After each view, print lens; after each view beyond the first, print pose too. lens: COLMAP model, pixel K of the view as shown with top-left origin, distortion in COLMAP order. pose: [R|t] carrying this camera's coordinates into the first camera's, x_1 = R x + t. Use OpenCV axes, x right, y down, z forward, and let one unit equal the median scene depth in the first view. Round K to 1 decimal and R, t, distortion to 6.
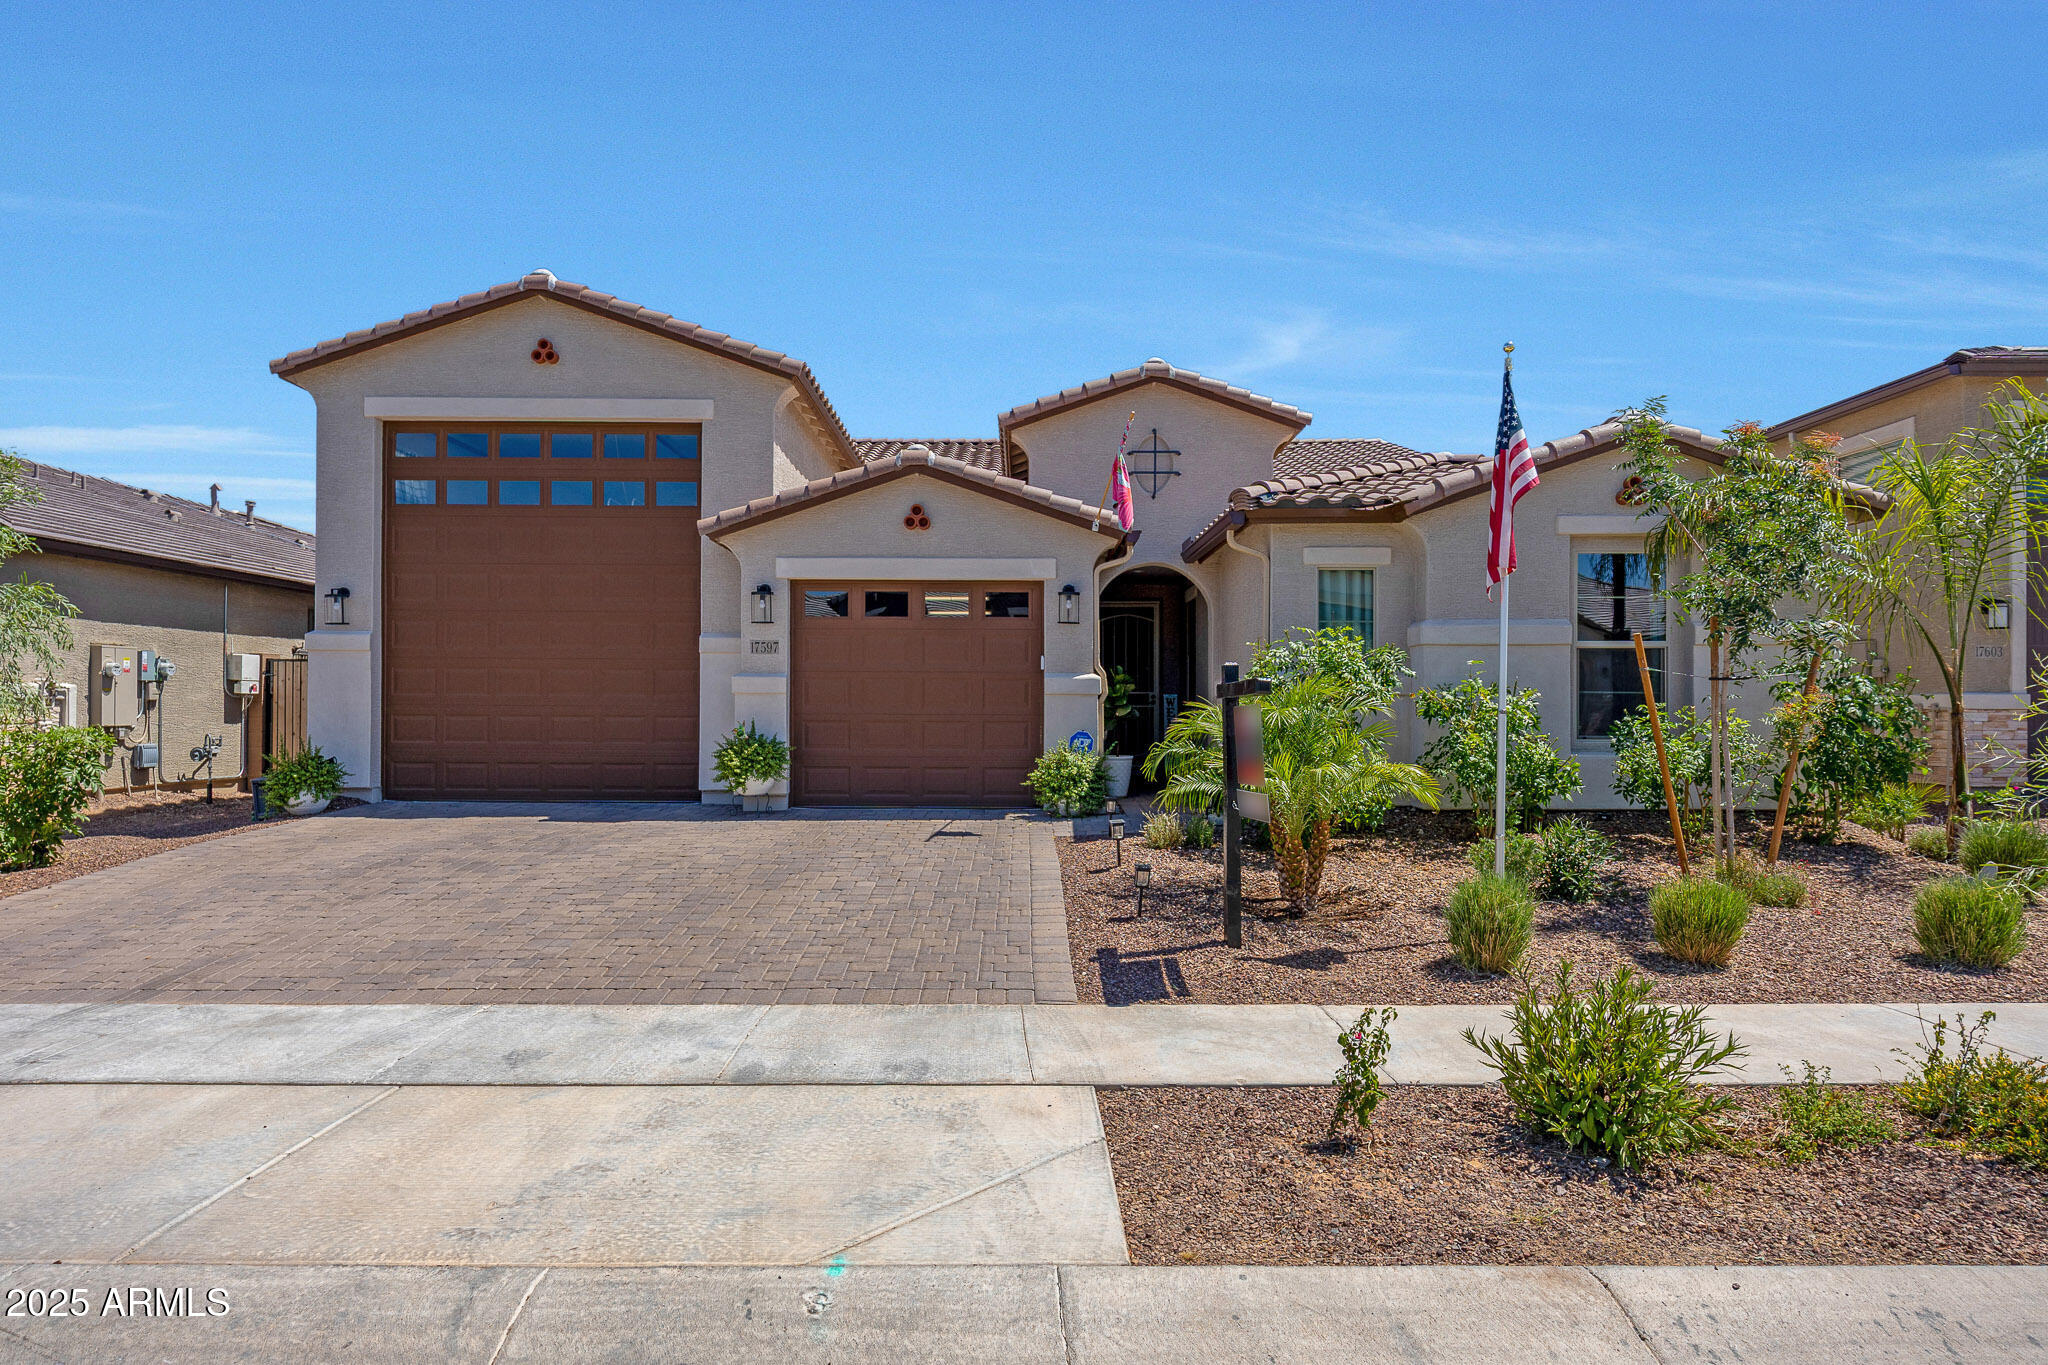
lens RADIAL K [[1126.2, 0, 1030.6], [0, 1126.2, 695.0], [0, 0, 1]] dist [-0.000521, -0.002470]
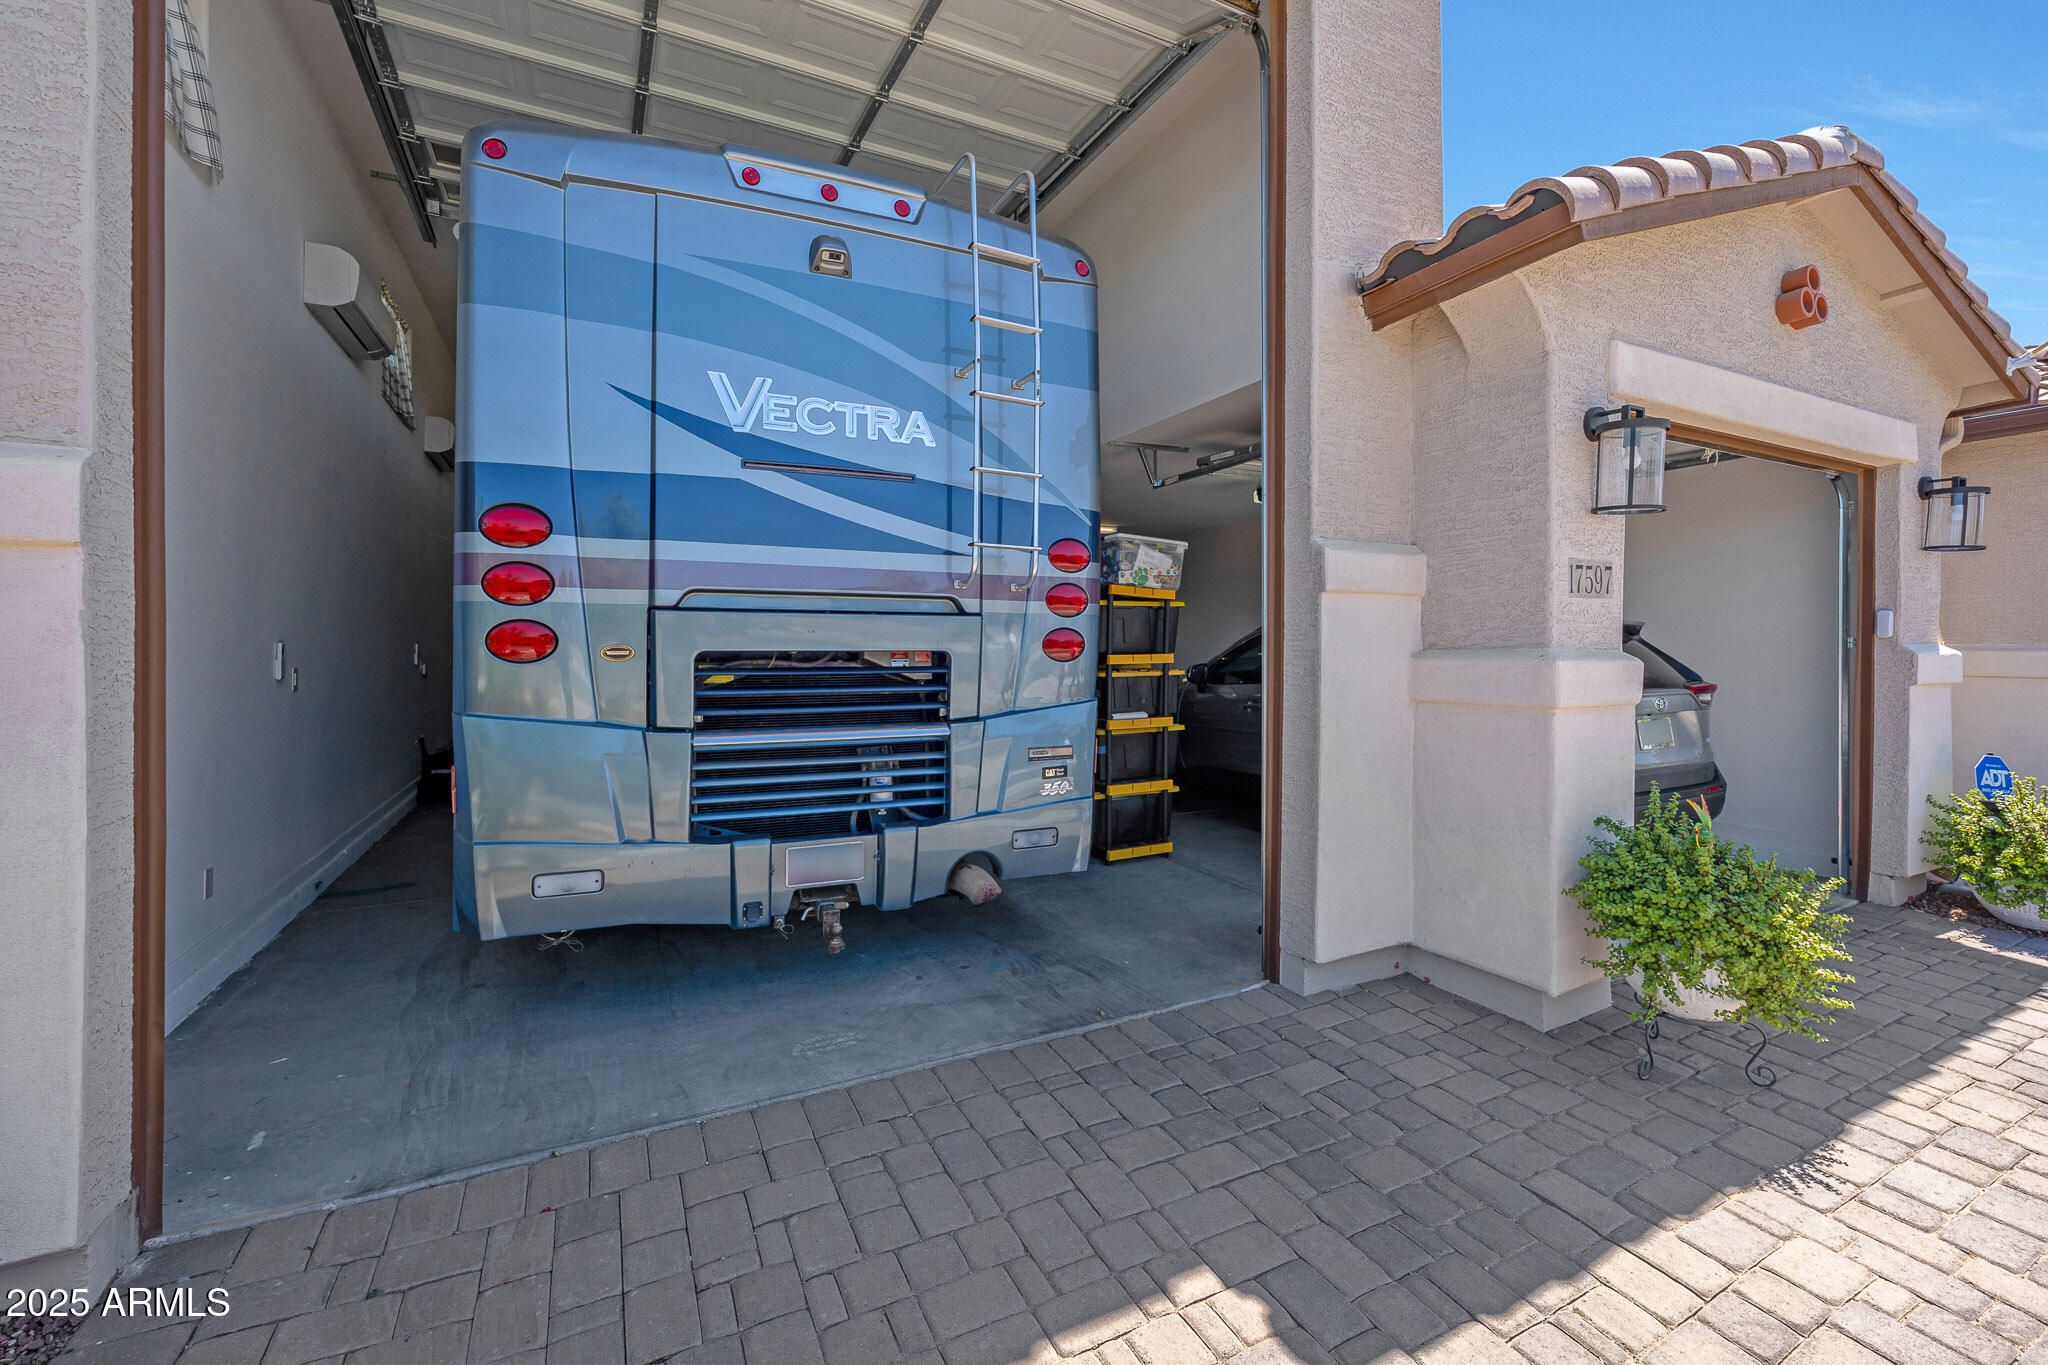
lens RADIAL K [[832.0, 0, 988.8], [0, 832.0, 638.3], [0, 0, 1]] dist [-0.007261, -0.000953]
pose [[0.905142, -0.005344, 0.425076, -0.530997], [0.002131, 0.999965, 0.008034, -0.025790], [-0.425104, -0.006366, 0.905122, 0.839295]]
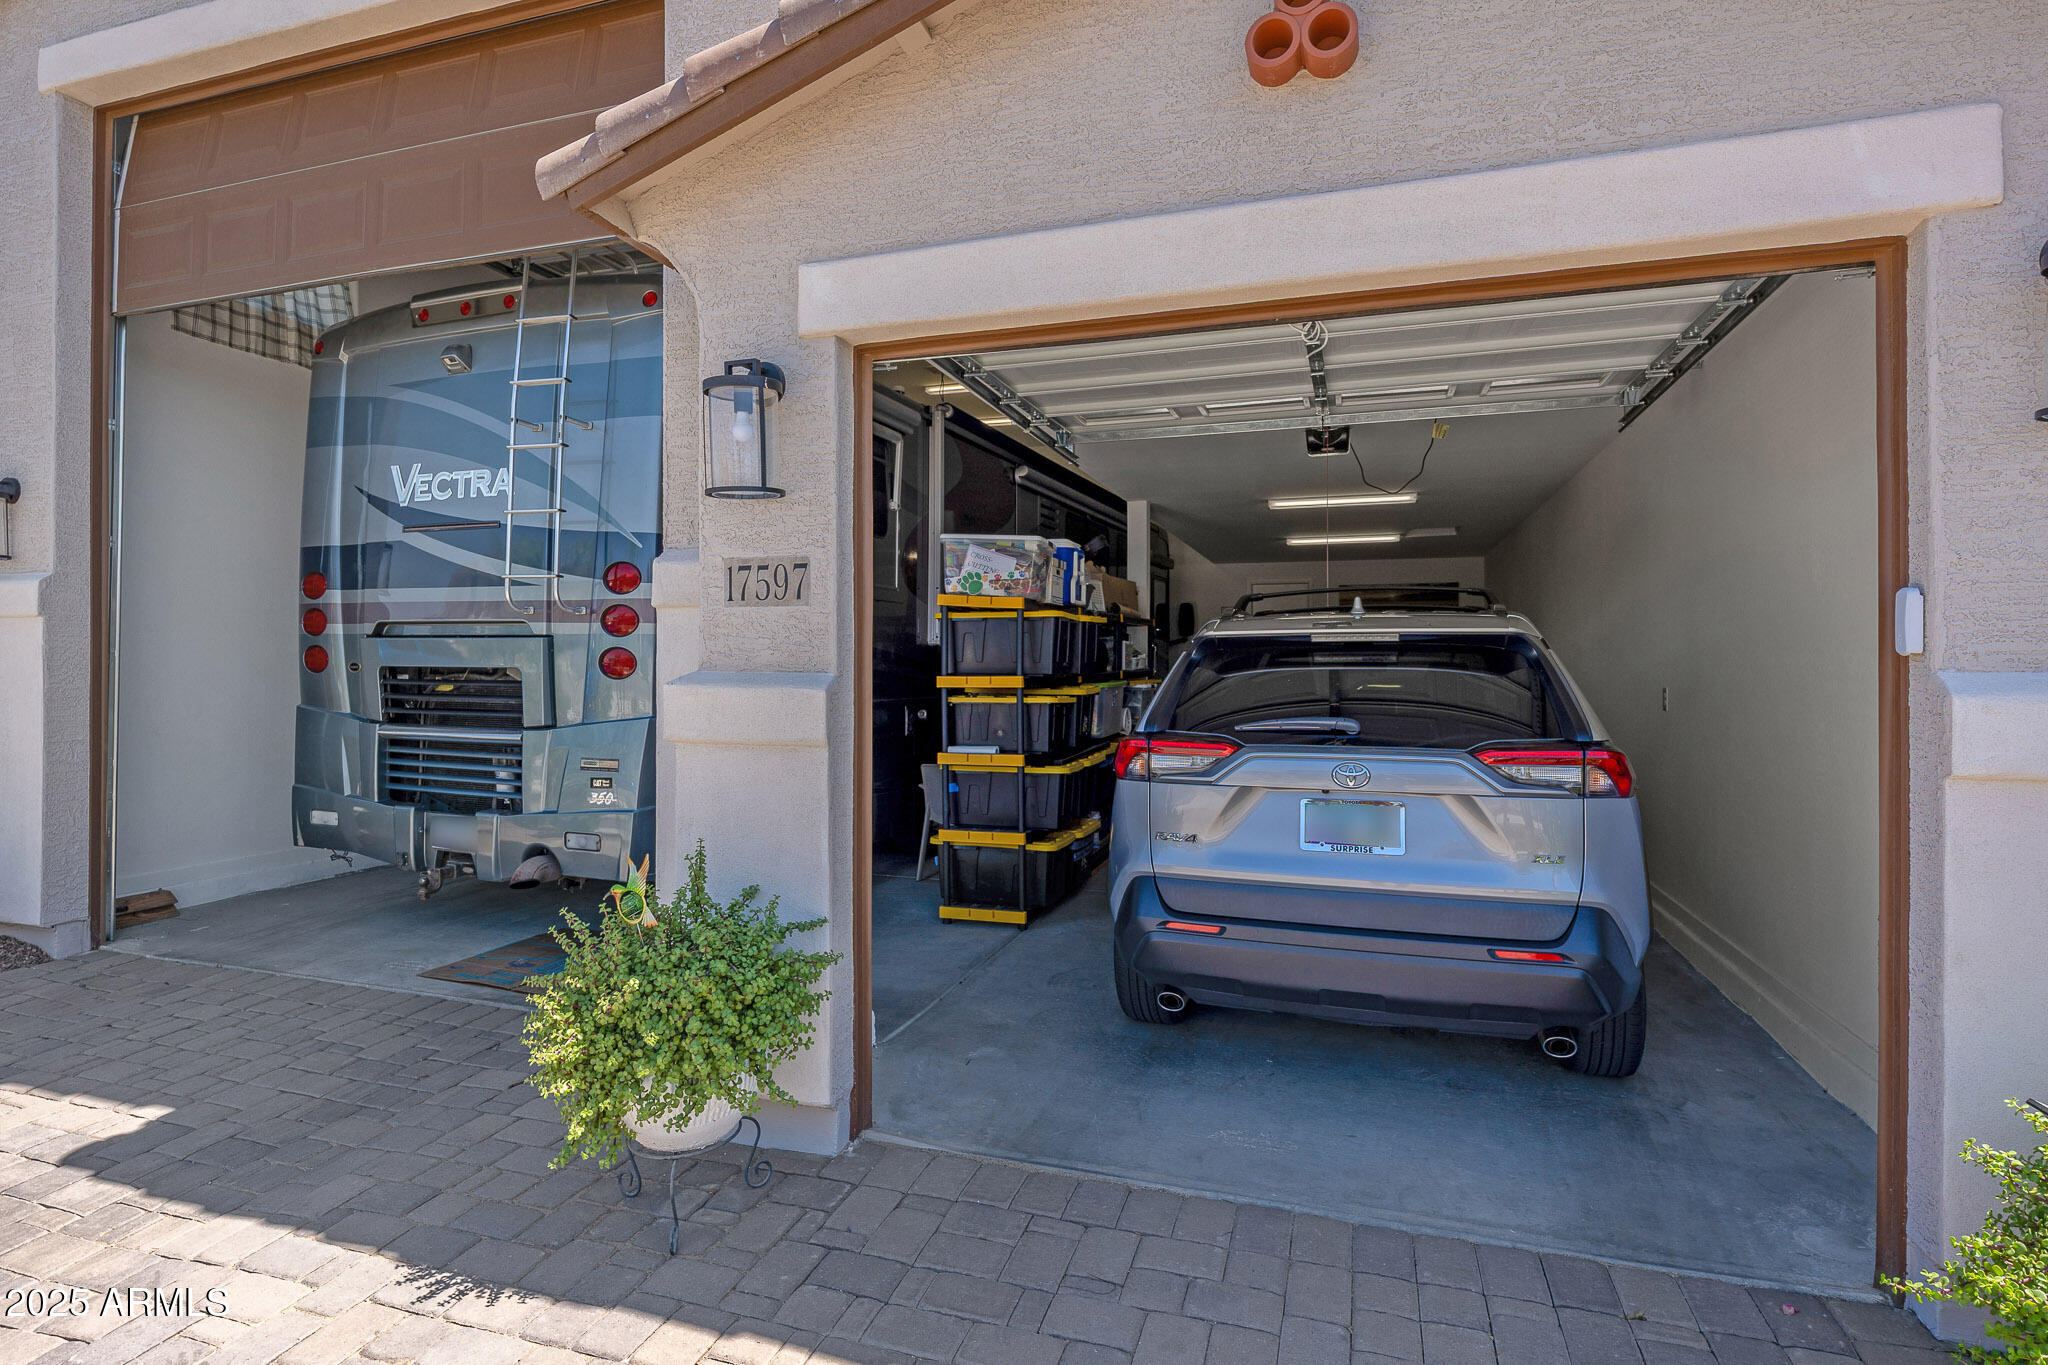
lens RADIAL K [[1072.8, 0, 1038.9], [0, 1072.8, 642.3], [0, 0, 1]] dist [-0.001853, 0.000192]
pose [[0.943586, -0.009564, -0.330989, -0.080170], [0.007062, 0.999937, -0.008763, -0.024252], [0.331052, 0.005931, 0.943594, 0.765379]]
